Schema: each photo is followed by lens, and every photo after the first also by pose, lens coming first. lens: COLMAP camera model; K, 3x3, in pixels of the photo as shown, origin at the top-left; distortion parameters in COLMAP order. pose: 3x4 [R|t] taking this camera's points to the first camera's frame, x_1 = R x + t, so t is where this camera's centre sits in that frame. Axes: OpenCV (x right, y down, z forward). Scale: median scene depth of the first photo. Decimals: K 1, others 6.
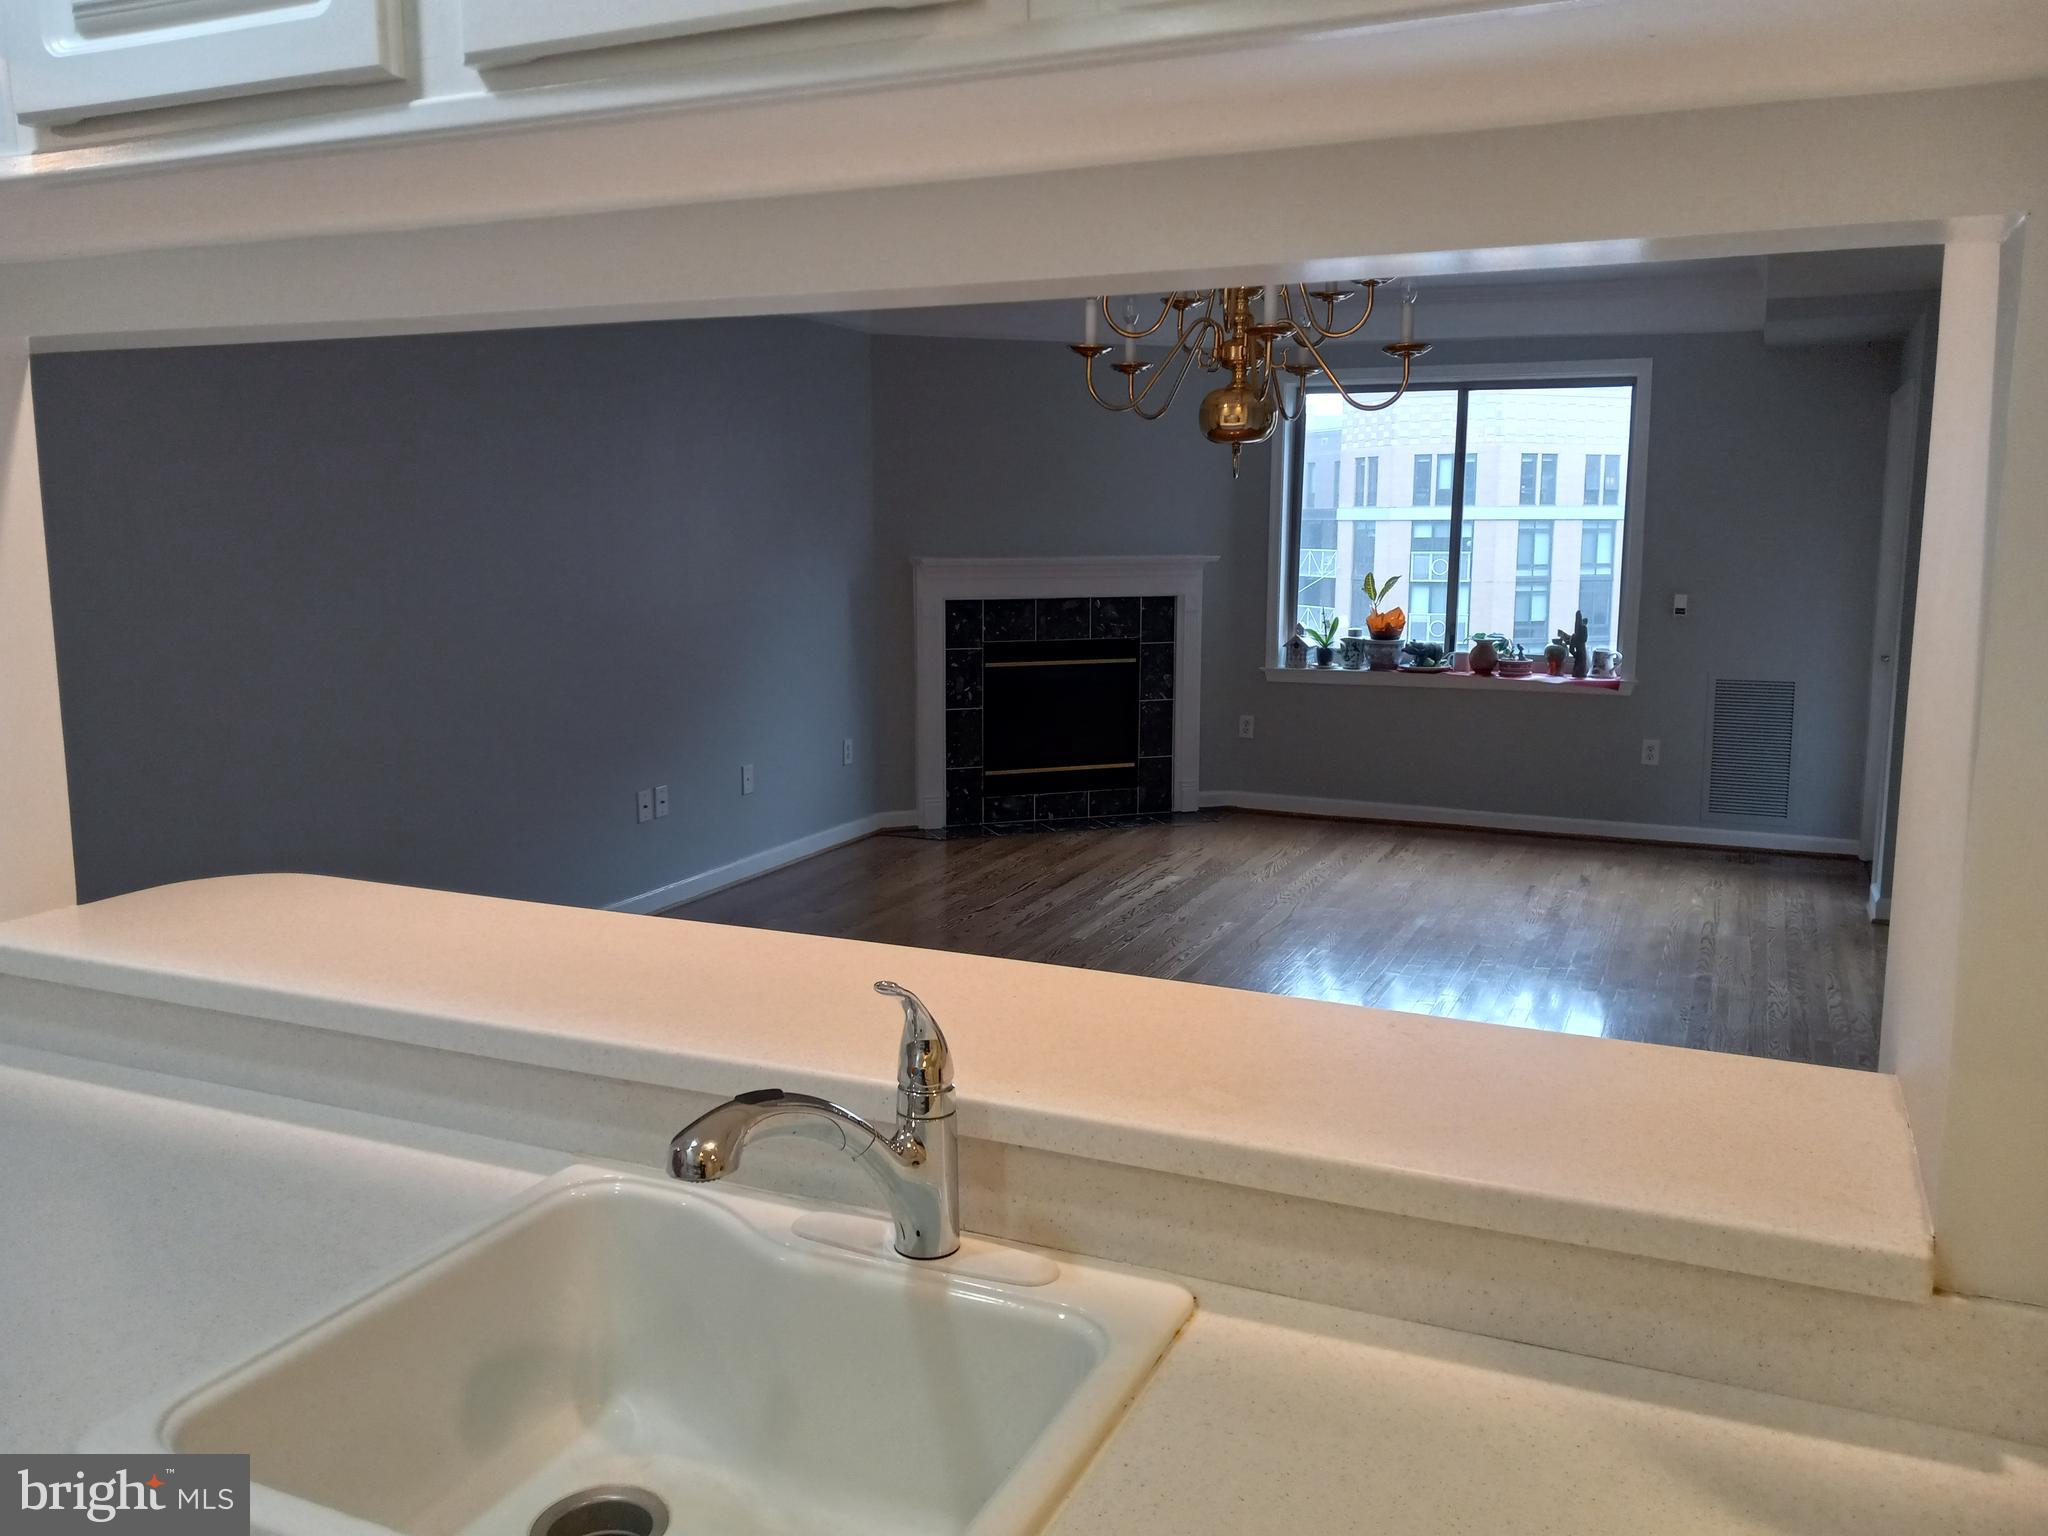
lens RADIAL K [[1628.1, 0, 958.8], [0, 1628.1, 813.1], [0, 0, 1]] dist [0.027764, -0.049242]
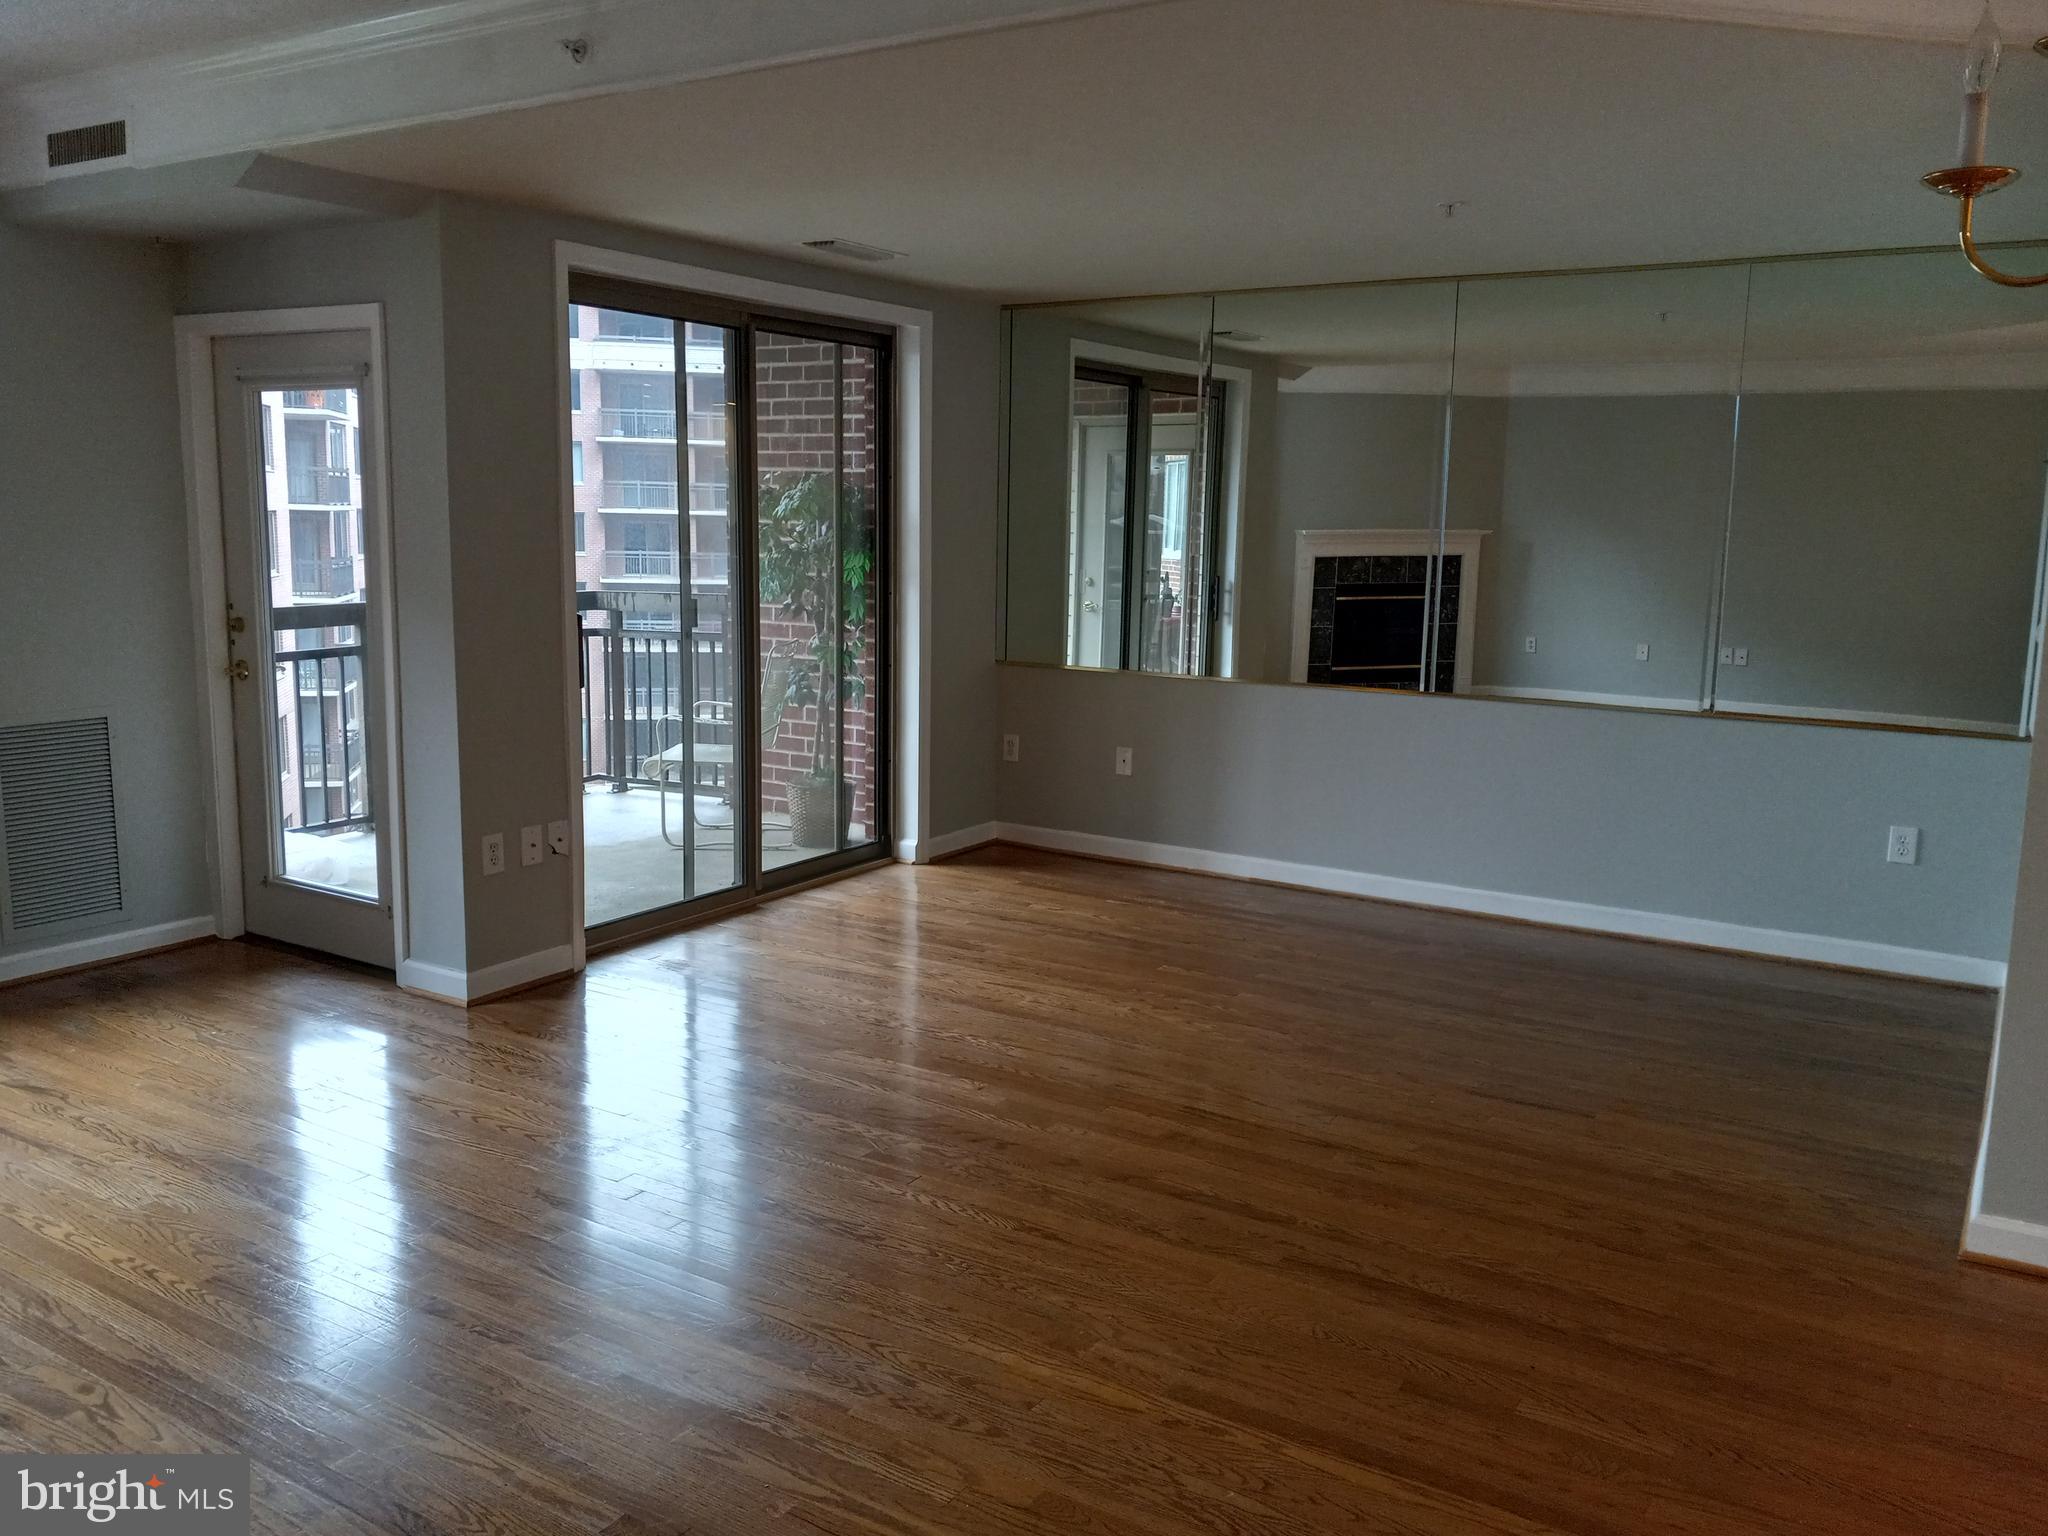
lens RADIAL K [[1628.1, 0, 1027.6], [0, 1628.1, 800.0], [0, 0, 1]] dist [0.027764, -0.049242]
pose [[0.106873, -0.164889, 0.980505, -0.129789], [0.156708, 0.976621, 0.147155, -0.082638], [-0.981846, 0.137926, 0.130214, 0.505138]]
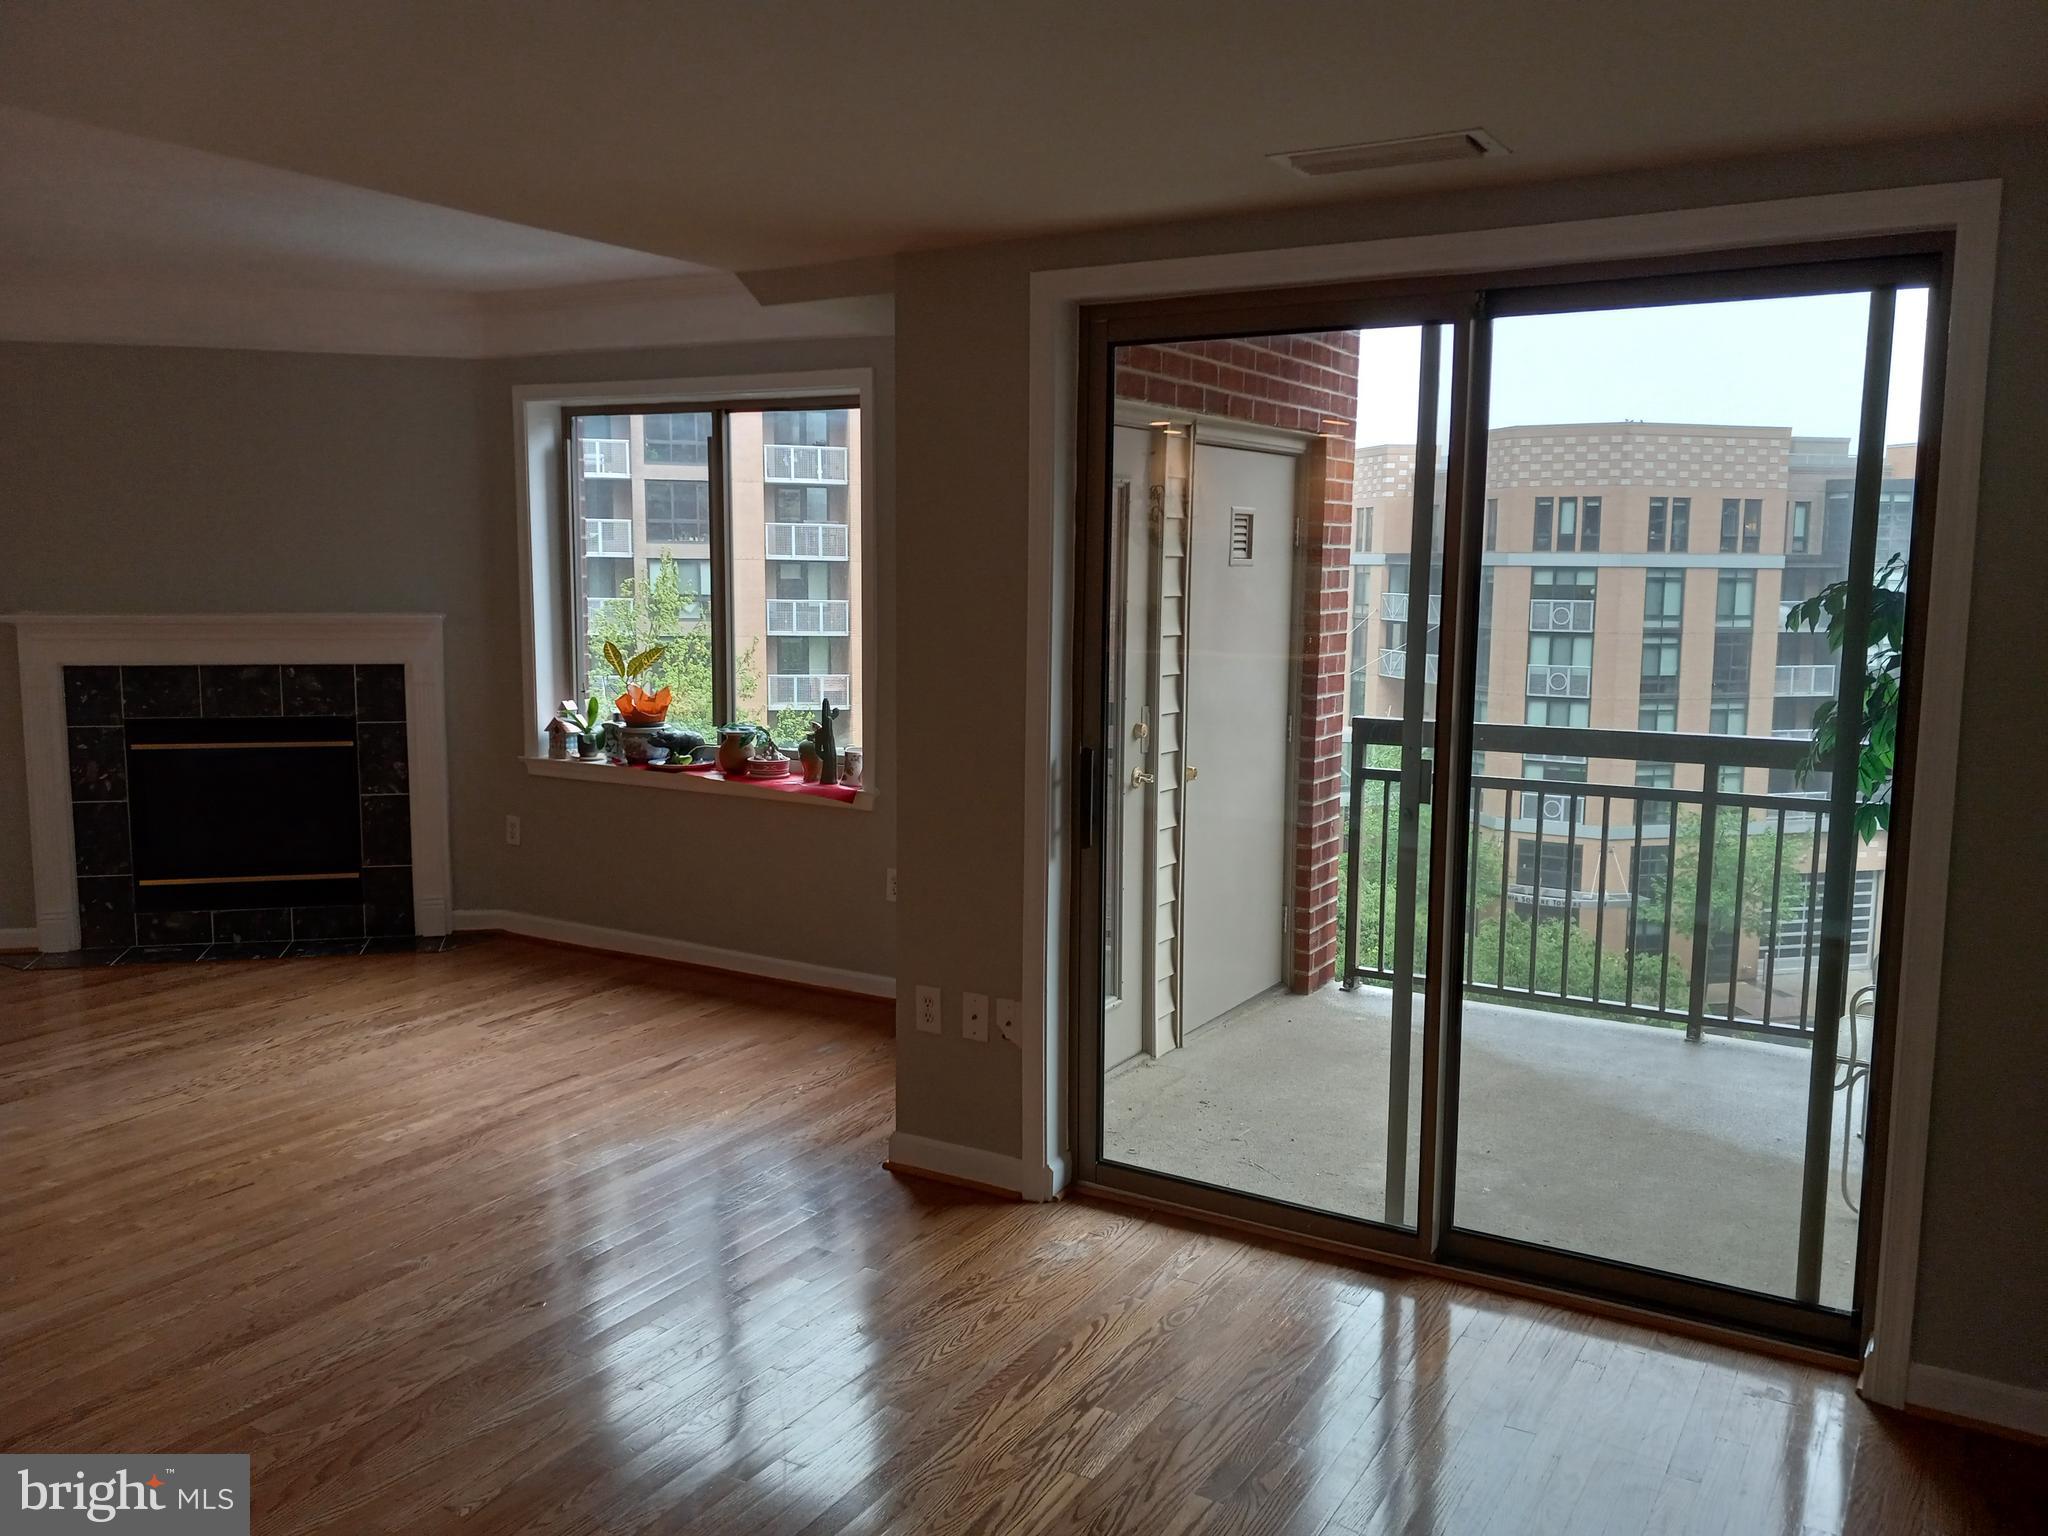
lens RADIAL K [[1628.1, 0, 1041.4], [0, 1628.1, 814.3], [0, 0, 1]] dist [0.027764, -0.049242]
pose [[0.996240, 0.026149, -0.082590, 0.551217], [-0.027949, 0.999395, -0.020713, -0.056593], [0.081998, 0.022944, 0.996368, 0.249283]]
